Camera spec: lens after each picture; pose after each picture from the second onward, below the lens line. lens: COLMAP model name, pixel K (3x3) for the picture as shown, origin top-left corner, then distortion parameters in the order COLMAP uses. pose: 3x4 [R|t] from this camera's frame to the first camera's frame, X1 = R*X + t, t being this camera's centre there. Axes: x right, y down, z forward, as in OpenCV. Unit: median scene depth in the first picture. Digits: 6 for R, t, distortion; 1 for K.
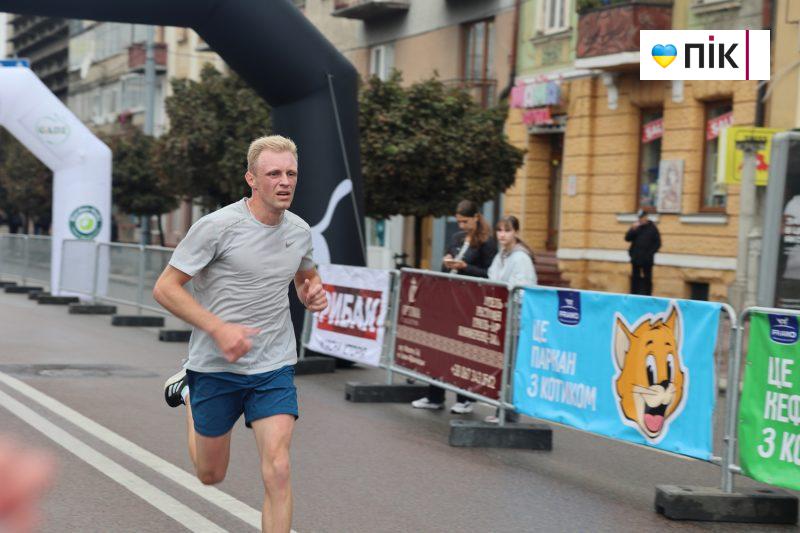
lens RADIAL K [[1532.1, 0, 409.7], [0, 1532.1, 198.5], [0, 0, 1]] dist [0.274019, 0.000000]
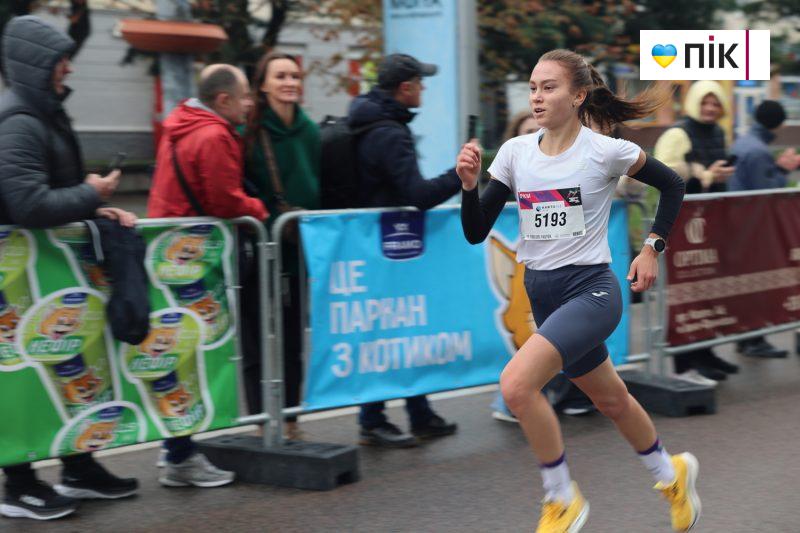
lens RADIAL K [[1532.1, 0, 415.4], [0, 1532.1, 261.9], [0, 0, 1]] dist [0.274019, 0.000000]
pose [[-0.328912, -0.100874, 0.938958, -0.454368], [-0.036056, 0.994895, 0.094253, 0.013088], [-0.943672, -0.002854, -0.330870, 0.989117]]
